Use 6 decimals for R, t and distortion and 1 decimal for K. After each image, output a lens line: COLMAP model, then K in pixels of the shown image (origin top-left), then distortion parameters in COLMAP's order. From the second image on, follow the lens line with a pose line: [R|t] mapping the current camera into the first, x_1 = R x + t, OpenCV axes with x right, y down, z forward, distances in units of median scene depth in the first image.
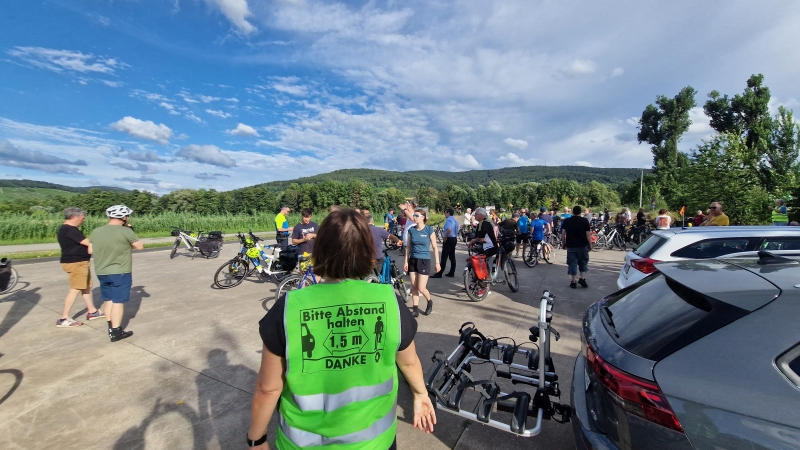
lens RADIAL K [[335.6, 0, 403.4], [0, 335.6, 225.9], [0, 0, 1]] dist [0.006689, -0.000248]
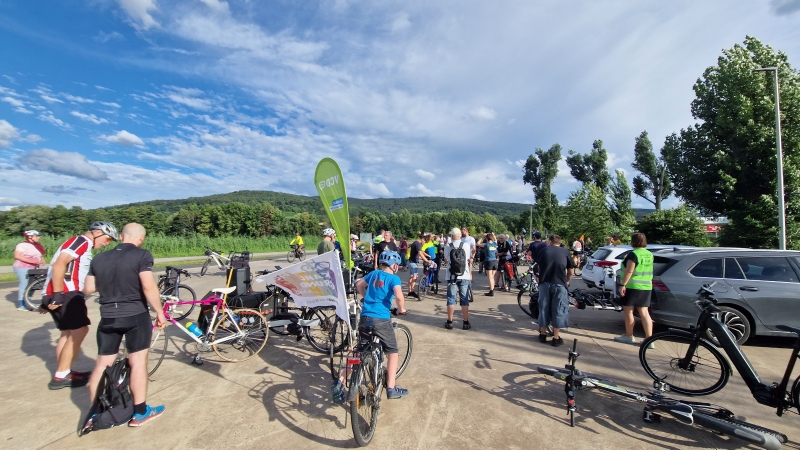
lens RADIAL K [[335.6, 0, 406.3], [0, 335.6, 223.0], [0, 0, 1]] dist [0.006689, -0.000248]
pose [[0.957207, 0.025468, 0.288282, -0.031254], [-0.000638, 0.996303, -0.085902, 0.001578], [-0.289404, 0.082042, 0.953685, -0.018052]]
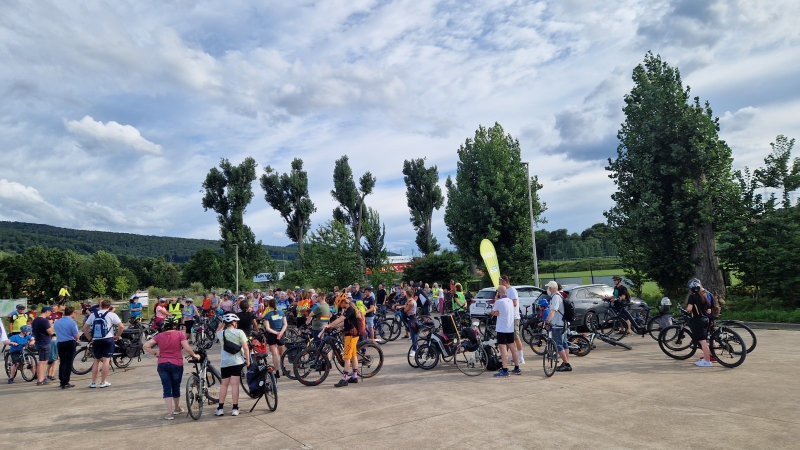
lens RADIAL K [[542.3, 0, 400.6], [0, 542.3, 225.2], [0, 0, 1]] dist [0.032702, -0.003946]
pose [[0.481233, 0.073624, 0.873495, -0.108634], [0.083750, 0.988047, -0.129420, 0.002205], [-0.872583, 0.135437, 0.469315, -0.019828]]
